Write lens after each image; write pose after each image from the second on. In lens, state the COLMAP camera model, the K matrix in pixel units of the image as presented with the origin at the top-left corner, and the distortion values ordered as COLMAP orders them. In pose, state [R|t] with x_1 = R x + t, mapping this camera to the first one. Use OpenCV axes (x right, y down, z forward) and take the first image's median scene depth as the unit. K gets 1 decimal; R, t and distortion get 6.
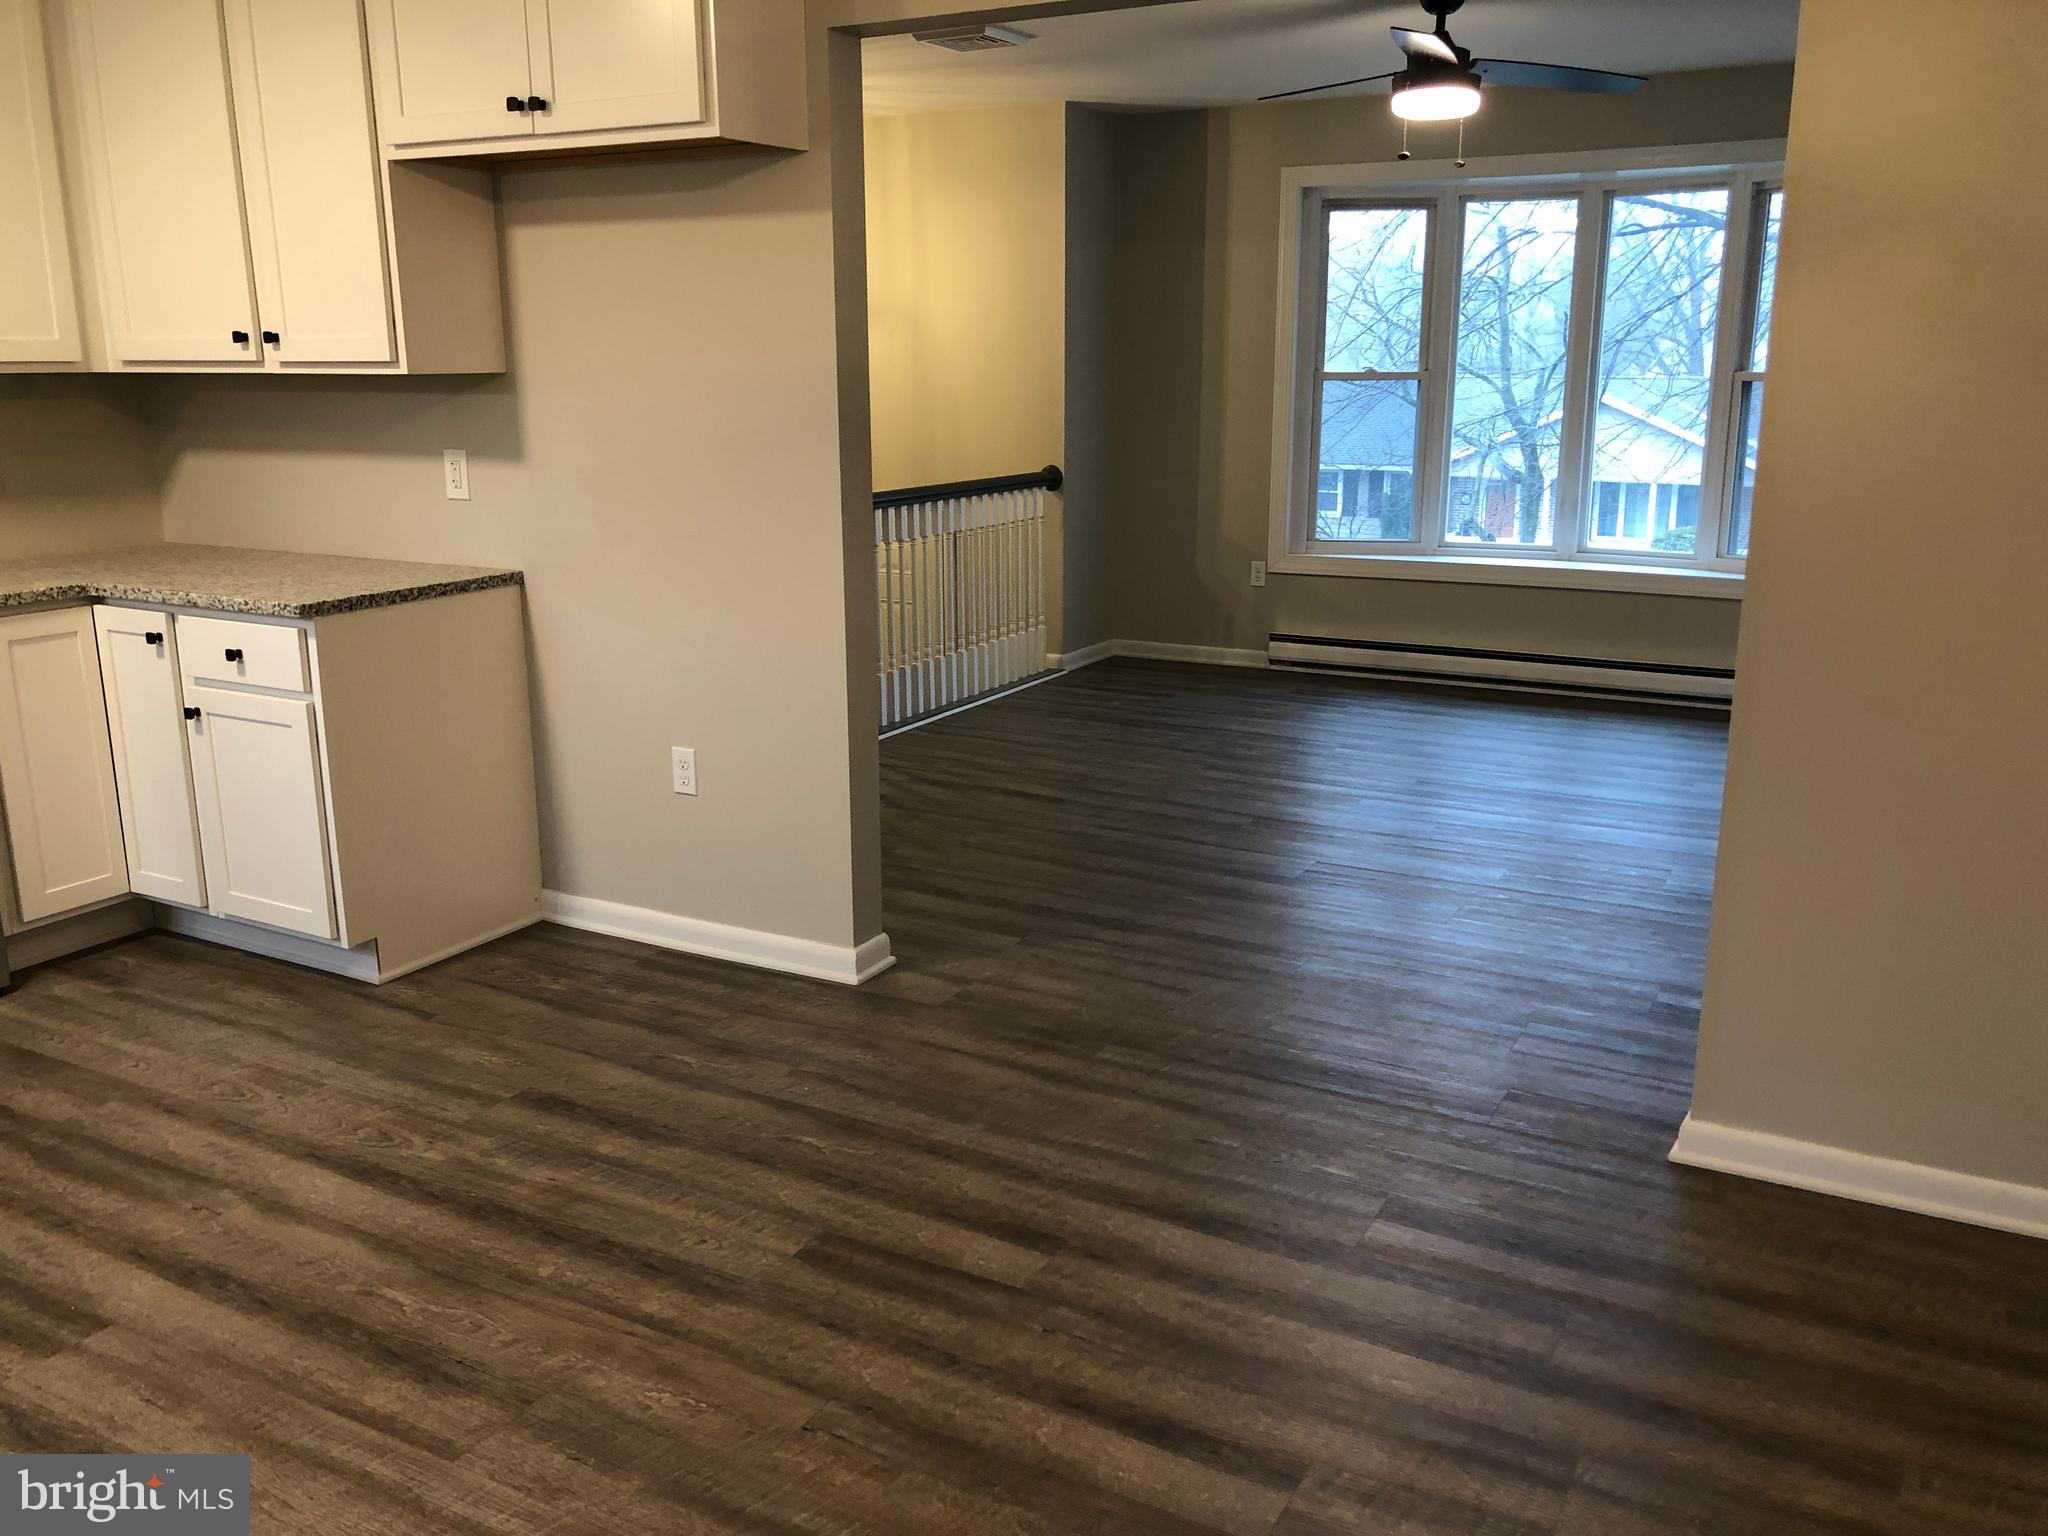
lens RADIAL K [[1671.1, 0, 1030.4], [0, 1671.1, 749.0], [0, 0, 1]] dist [0.018649, -0.016177]
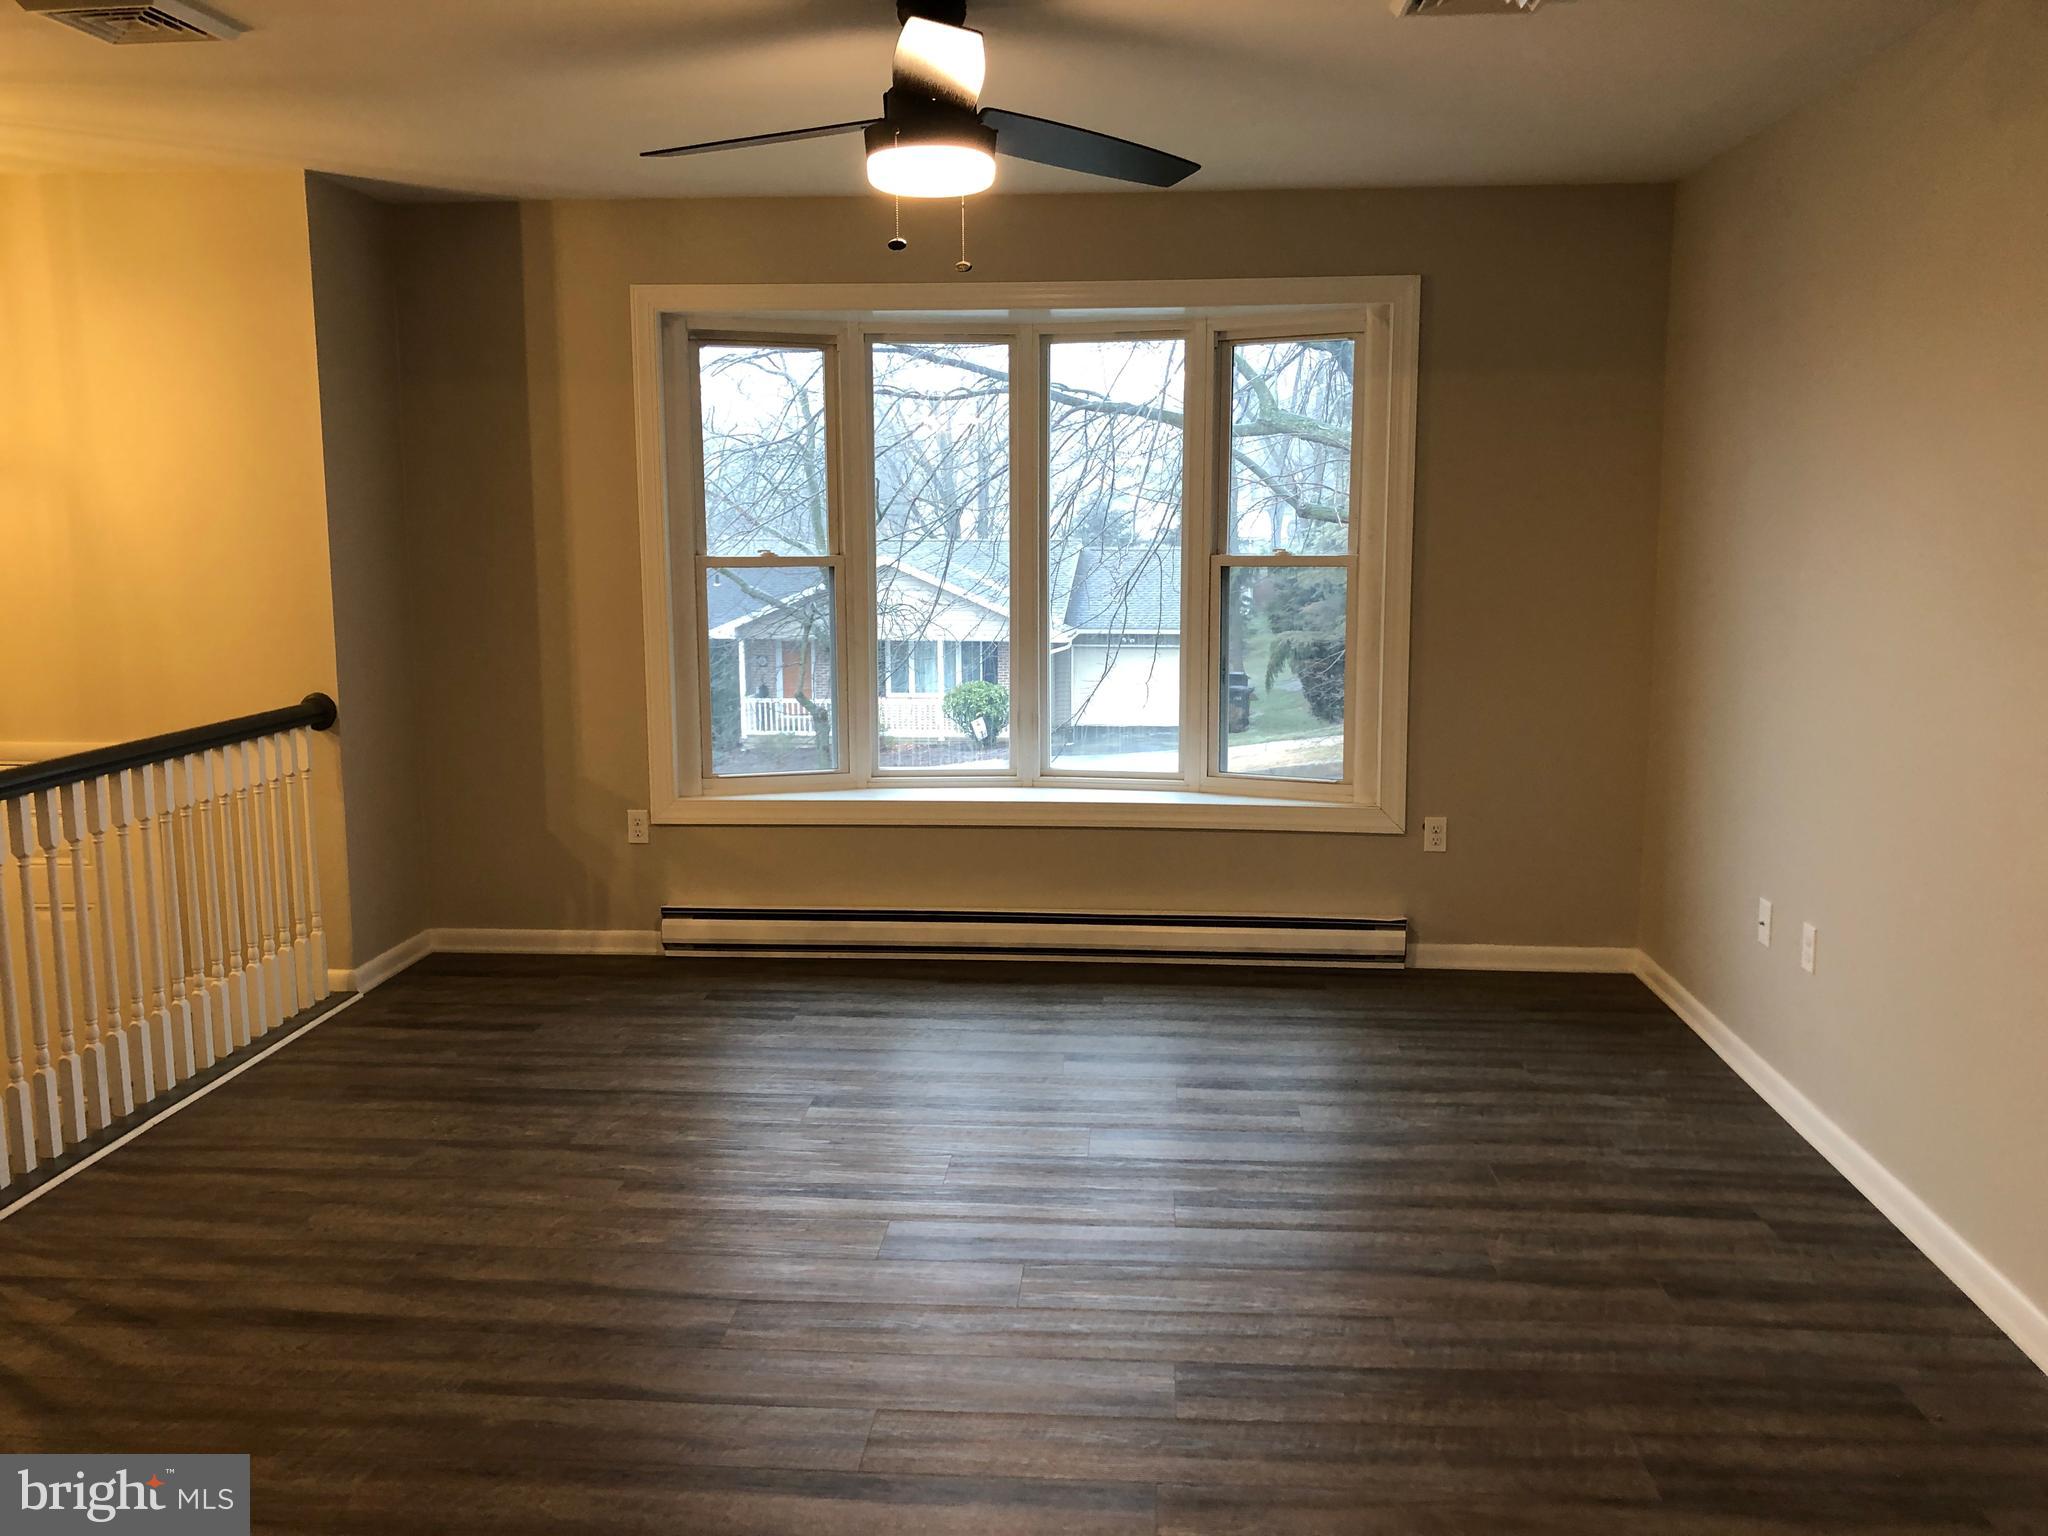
lens RADIAL K [[1671.1, 0, 1063.6], [0, 1671.1, 755.3], [0, 0, 1]] dist [0.018649, -0.016177]
pose [[0.904482, -0.058379, 0.422497, -0.002243], [0.095696, 0.993110, -0.067642, -0.072368], [-0.415637, 0.101612, 0.903837, 0.273463]]
